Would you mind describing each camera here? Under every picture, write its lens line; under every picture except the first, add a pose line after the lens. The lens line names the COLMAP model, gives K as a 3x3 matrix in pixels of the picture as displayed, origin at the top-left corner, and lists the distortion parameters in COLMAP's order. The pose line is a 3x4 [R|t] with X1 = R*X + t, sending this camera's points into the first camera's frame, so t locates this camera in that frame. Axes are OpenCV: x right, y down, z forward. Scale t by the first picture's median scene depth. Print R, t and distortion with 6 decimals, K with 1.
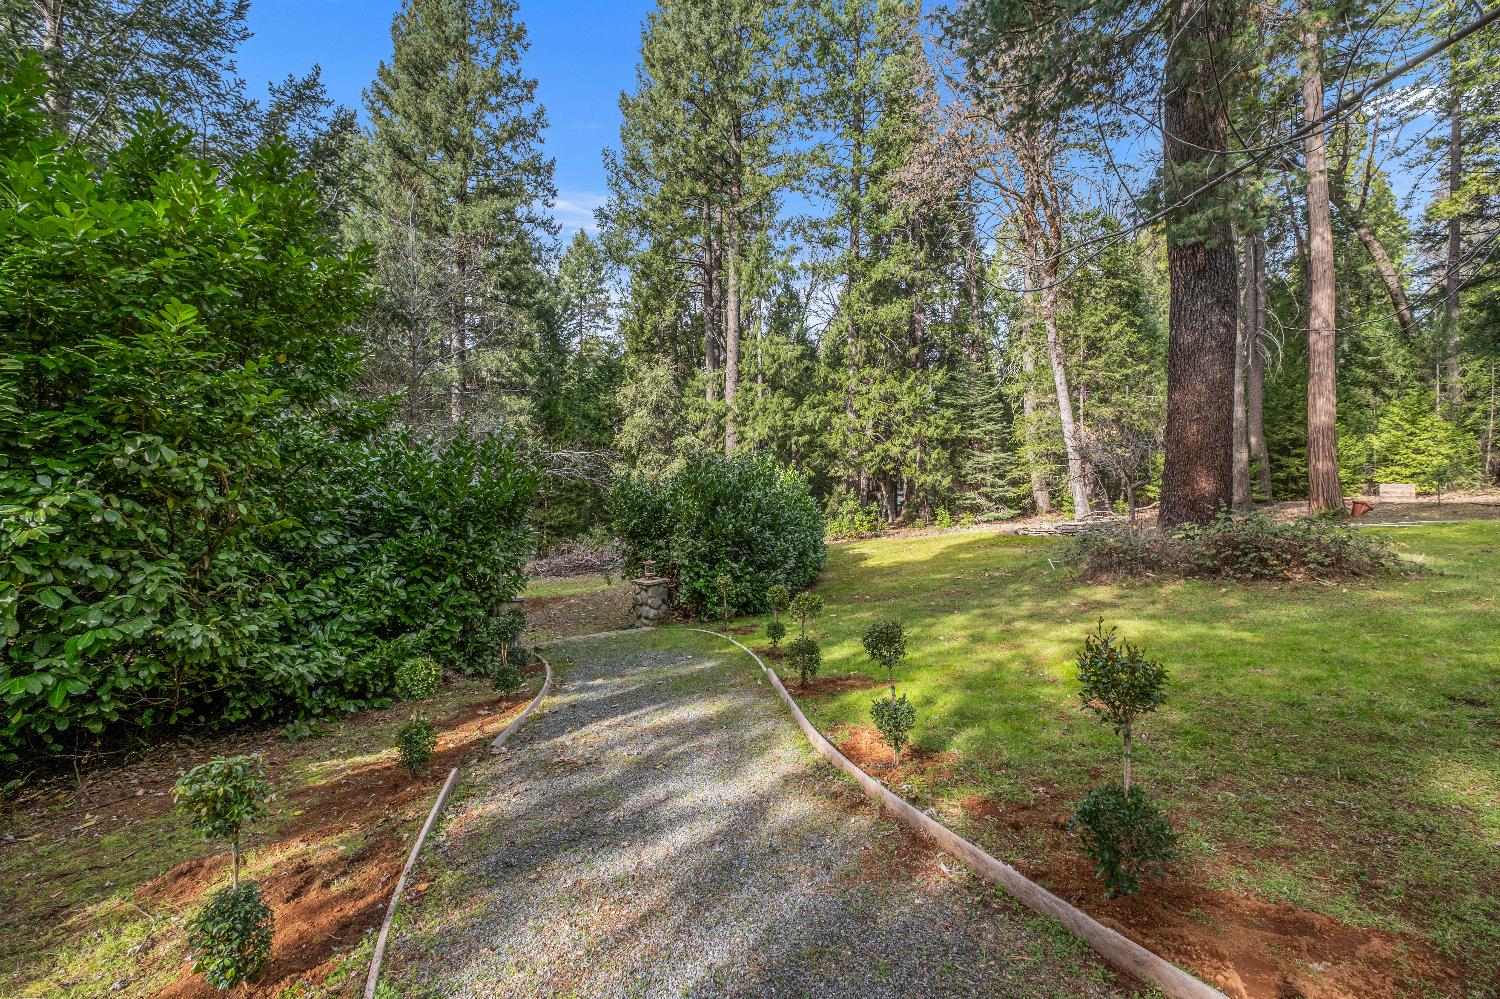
lens RADIAL K [[671.1, 0, 750.0], [0, 671.1, 499.5], [0, 0, 1]] dist [-0.001148, -0.000151]
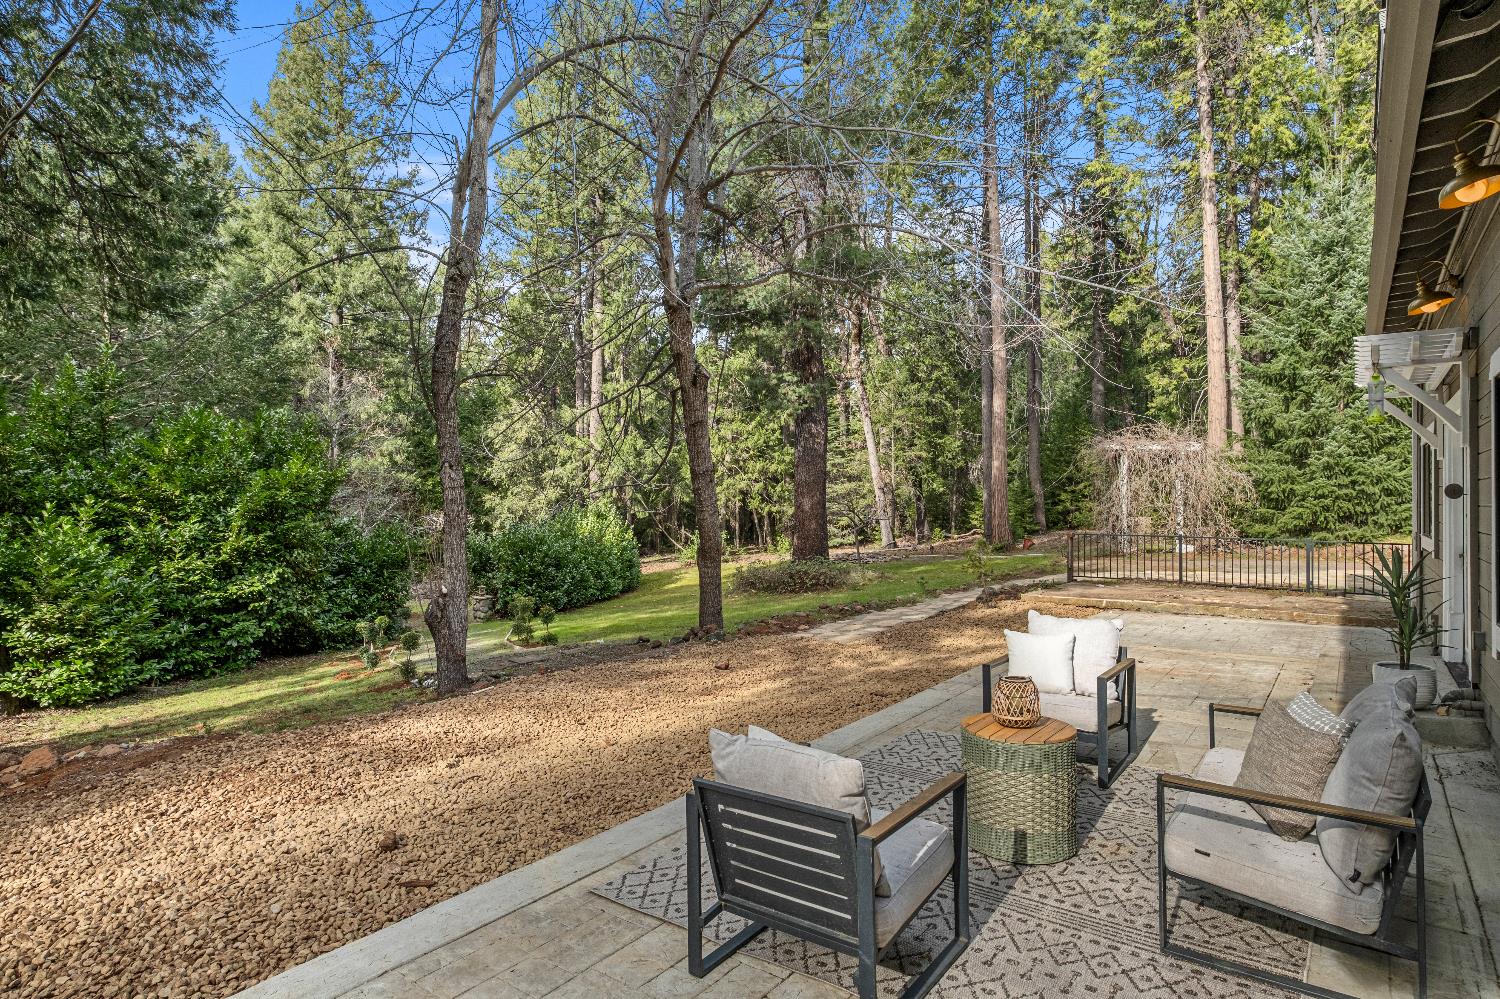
lens RADIAL K [[810.4, 0, 750.0], [0, 810.4, 499.5], [0, 0, 1]] dist [-0.001027, 0.000413]
pose [[0.995668, 0.001102, 0.092976, 0.100947], [-0.000048, 0.999936, -0.011340, -0.031698], [-0.092983, 0.011287, 0.995604, -0.338657]]
